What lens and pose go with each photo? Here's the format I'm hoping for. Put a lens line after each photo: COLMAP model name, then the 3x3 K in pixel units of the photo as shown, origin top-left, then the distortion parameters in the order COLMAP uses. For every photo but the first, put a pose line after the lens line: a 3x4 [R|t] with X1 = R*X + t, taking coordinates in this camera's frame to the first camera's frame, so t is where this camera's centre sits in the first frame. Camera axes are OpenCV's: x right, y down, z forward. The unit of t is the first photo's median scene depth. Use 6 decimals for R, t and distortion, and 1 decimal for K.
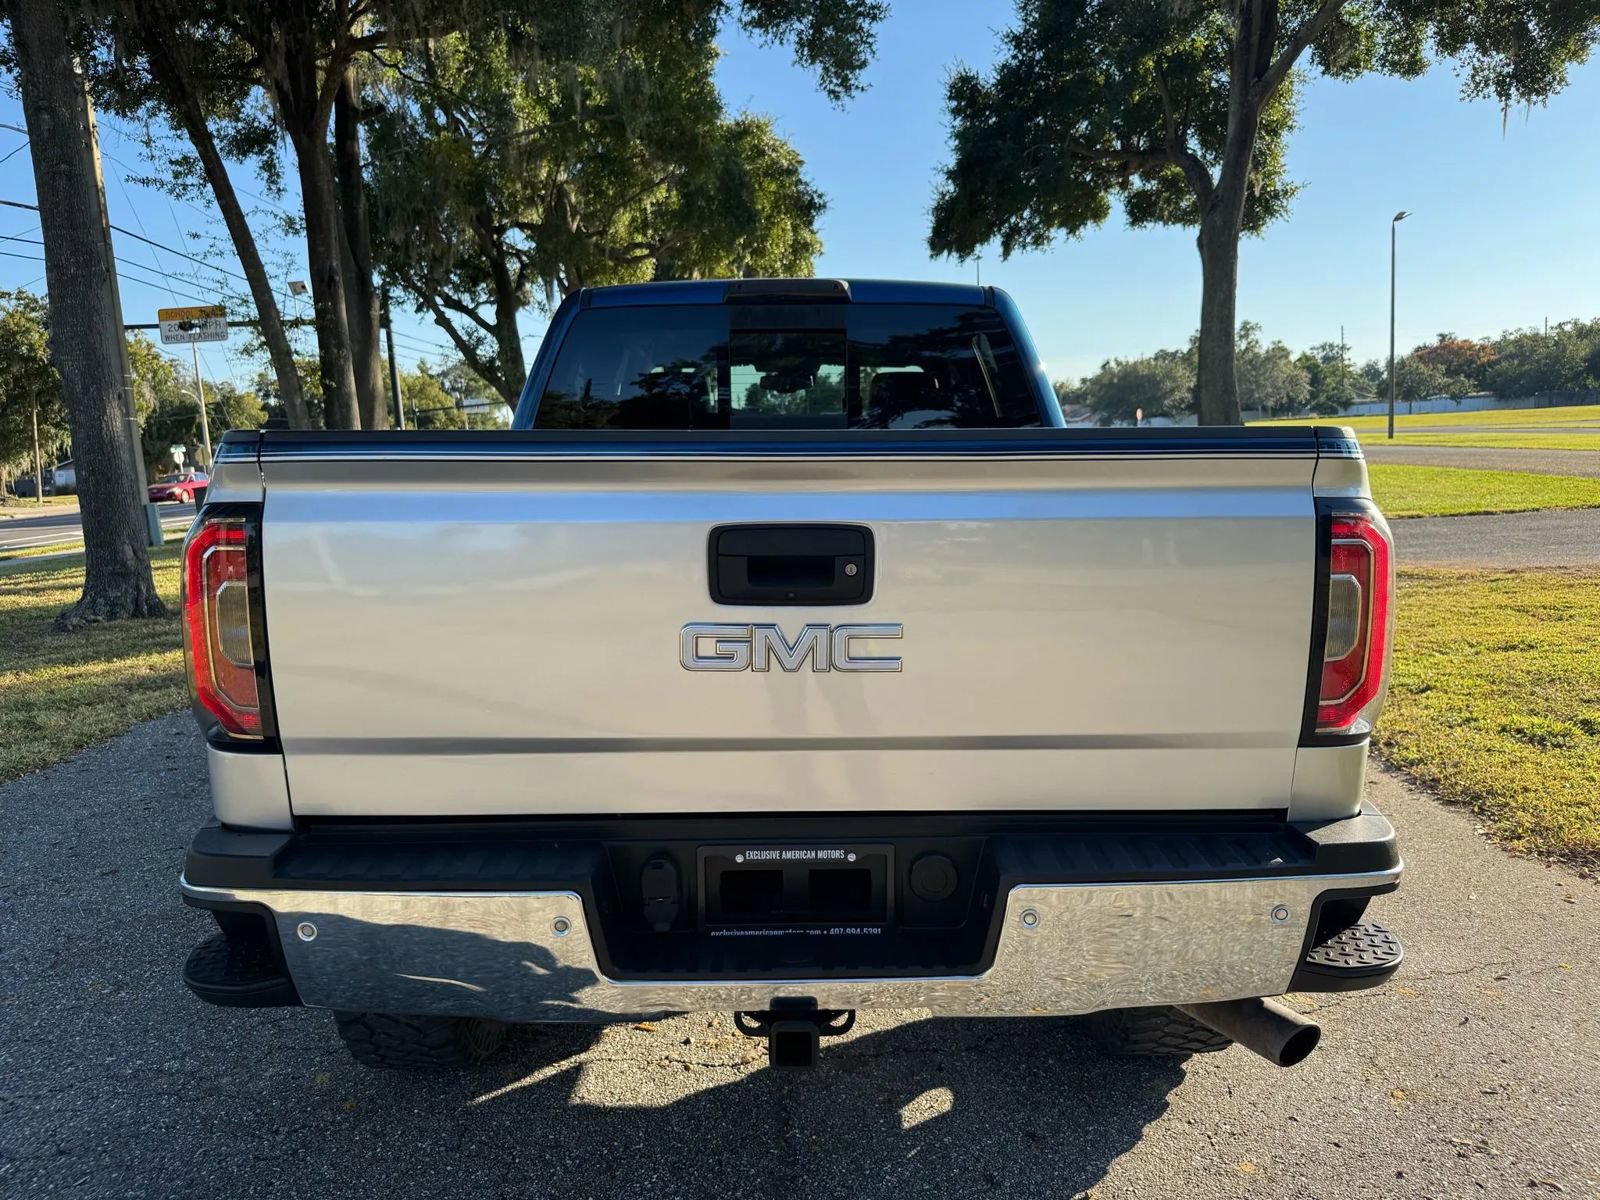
lens RADIAL K [[1172.1, 0, 789.7], [0, 1172.1, 653.9], [0, 0, 1]] dist [0.043415, -0.059006]
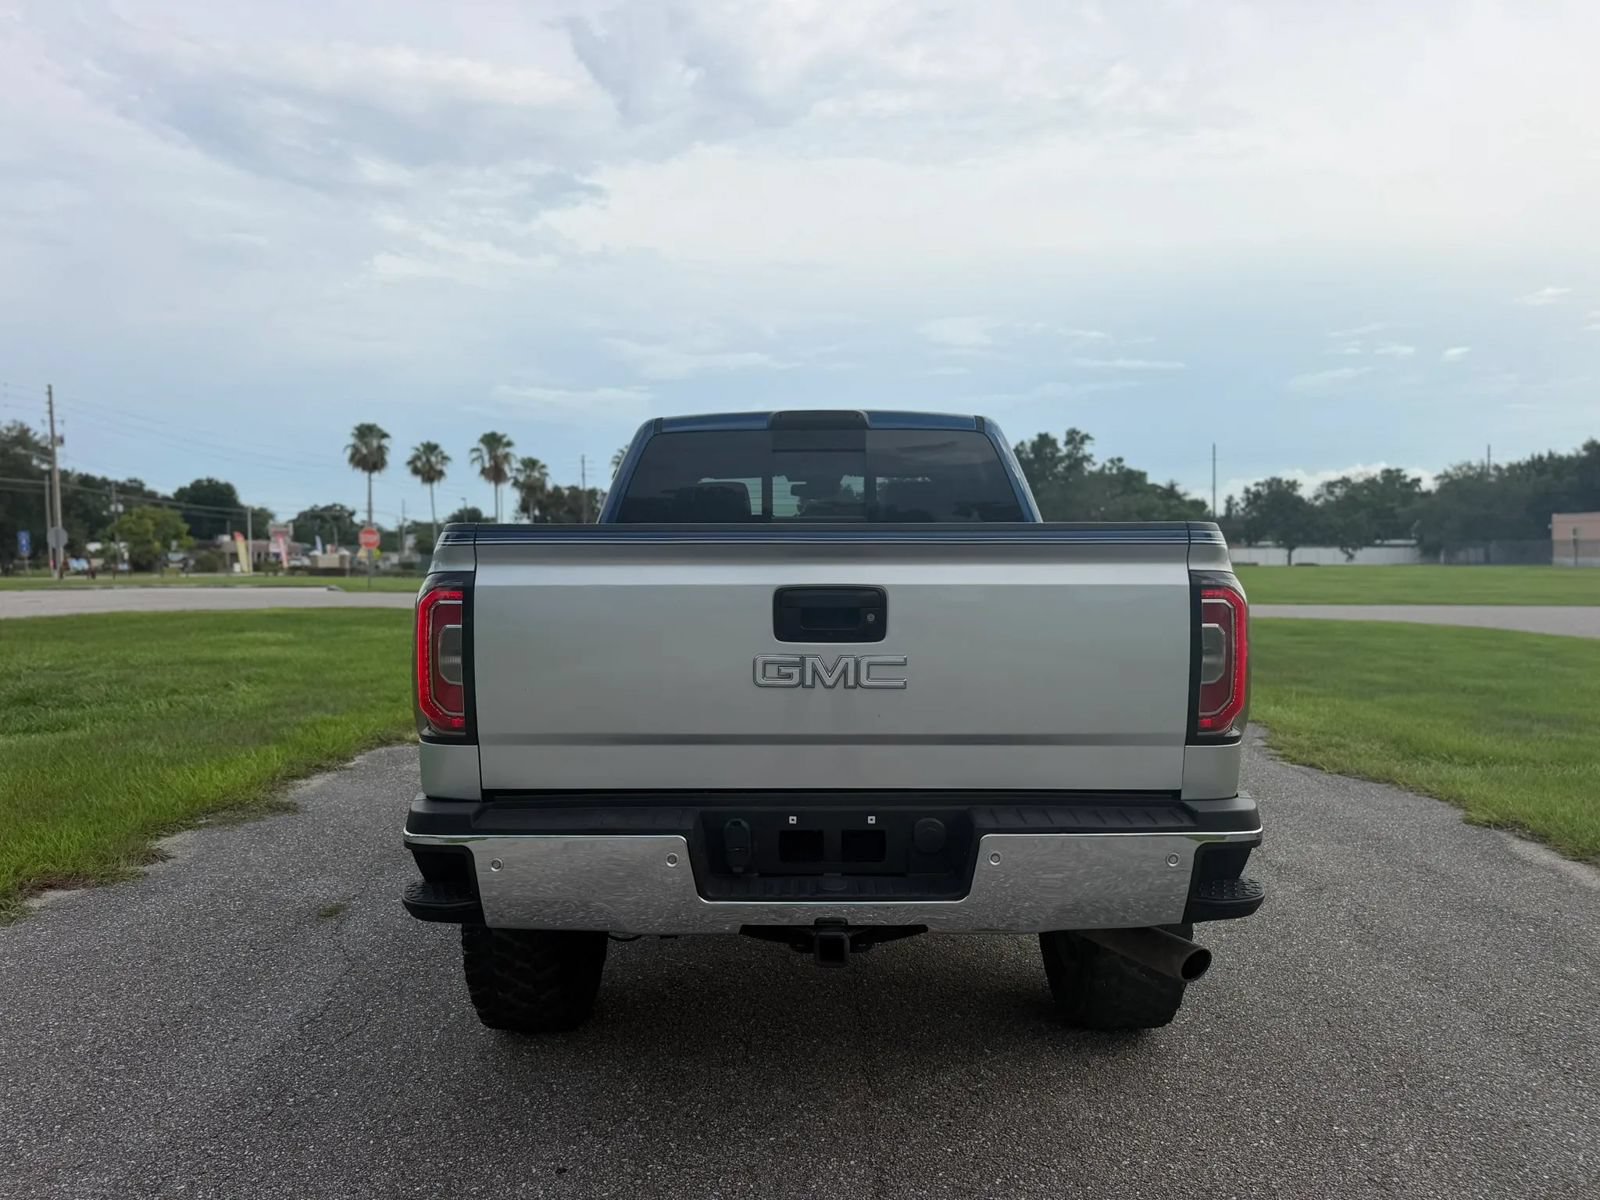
lens RADIAL K [[1172.1, 0, 787.8], [0, 1172.1, 639.9], [0, 0, 1]] dist [0.043415, -0.059006]
pose [[0.999863, 0.002855, -0.016307, -0.026778], [-0.004443, 0.995162, -0.098149, 0.096545], [0.015947, 0.098208, 0.995038, -0.442472]]
